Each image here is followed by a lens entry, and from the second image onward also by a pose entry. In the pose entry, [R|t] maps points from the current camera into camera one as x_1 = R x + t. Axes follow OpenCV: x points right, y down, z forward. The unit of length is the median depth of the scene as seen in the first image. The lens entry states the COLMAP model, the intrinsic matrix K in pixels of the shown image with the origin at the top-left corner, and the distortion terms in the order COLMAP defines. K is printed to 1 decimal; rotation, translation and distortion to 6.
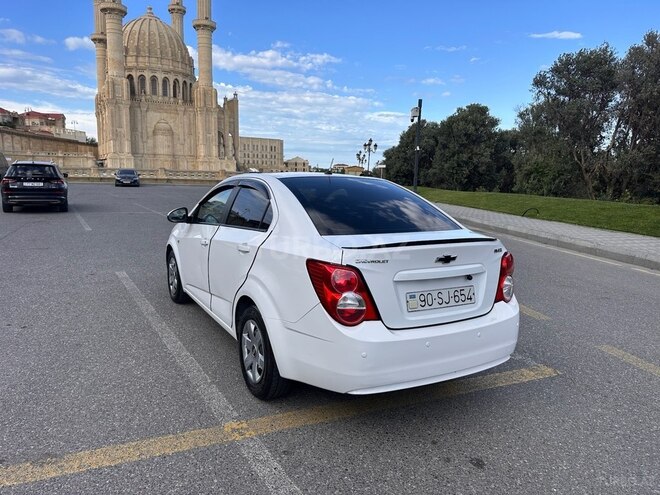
lens RADIAL K [[461.3, 0, 328.9], [0, 461.3, 246.8], [0, 0, 1]] dist [0.046302, -0.060309]
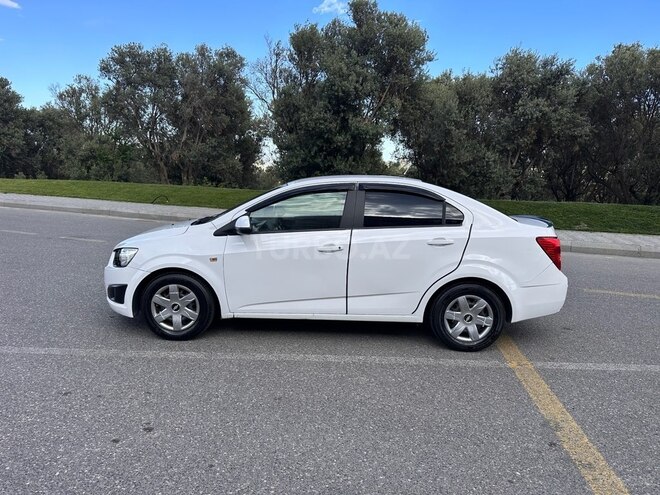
lens RADIAL K [[461.3, 0, 330.8], [0, 461.3, 251.8], [0, 0, 1]] dist [0.046302, -0.060309]
pose [[0.511768, -0.148267, 0.846233, -0.226638], [0.110361, 0.988180, 0.106396, -0.022049], [-0.852006, 0.038941, 0.522082, 0.102349]]
